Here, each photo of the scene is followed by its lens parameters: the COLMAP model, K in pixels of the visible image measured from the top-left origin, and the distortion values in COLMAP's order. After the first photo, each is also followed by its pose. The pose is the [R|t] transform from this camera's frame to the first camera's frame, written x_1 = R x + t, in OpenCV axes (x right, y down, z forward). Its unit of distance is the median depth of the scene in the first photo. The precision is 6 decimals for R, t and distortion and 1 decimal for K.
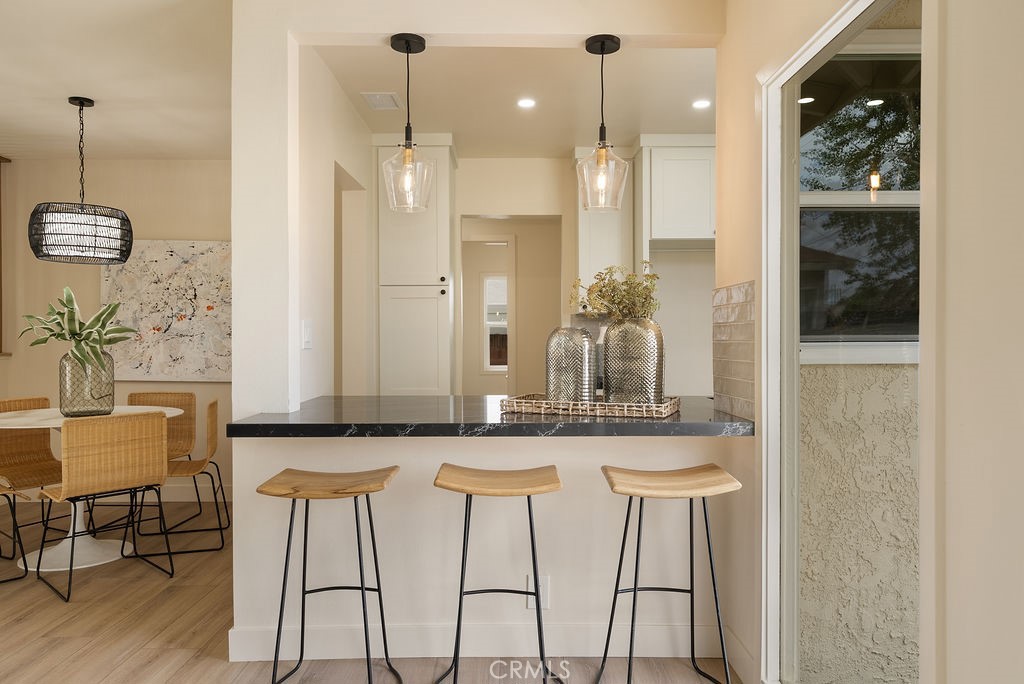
lens RADIAL K [[729.1, 0, 512.0], [0, 729.1, 342.0], [0, 0, 1]] dist [0.005867, 0.000949]
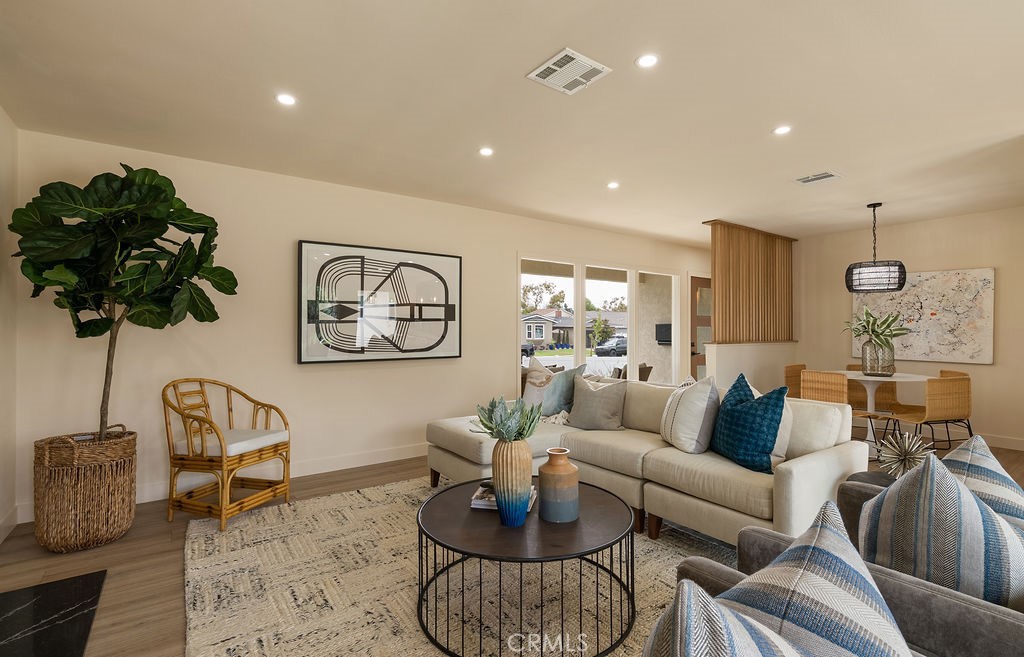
lens RADIAL K [[472.8, 0, 512.0], [0, 472.8, 328.5], [0, 0, 1]] dist [-0.003126, -0.000048]
pose [[0.581015, -0.003161, -0.813886, -0.150689], [-0.005938, 0.999949, -0.008122, -0.002575], [0.813871, 0.009552, 0.580967, -0.434110]]
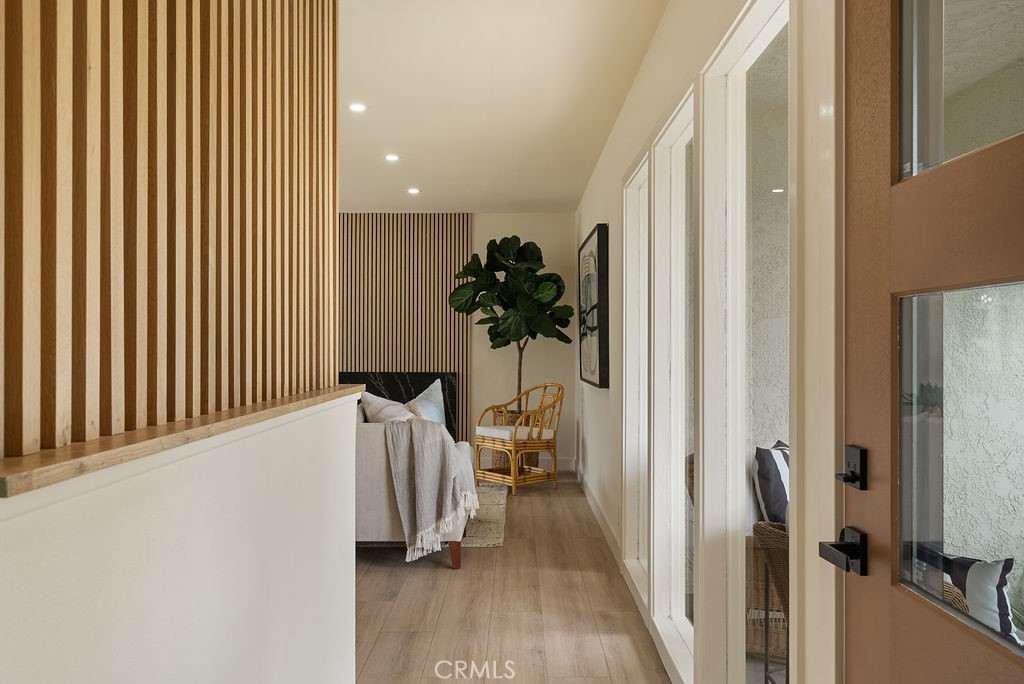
lens RADIAL K [[903.7, 0, 512.0], [0, 903.7, 342.0], [0, 0, 1]] dist [0.001564, 0.000069]
pose [[-0.999983, 0.001520, 0.005712, -1.062068], [0.001544, 0.999990, 0.004312, -0.016202], [-0.005706, 0.004321, -0.999974, 1.530302]]
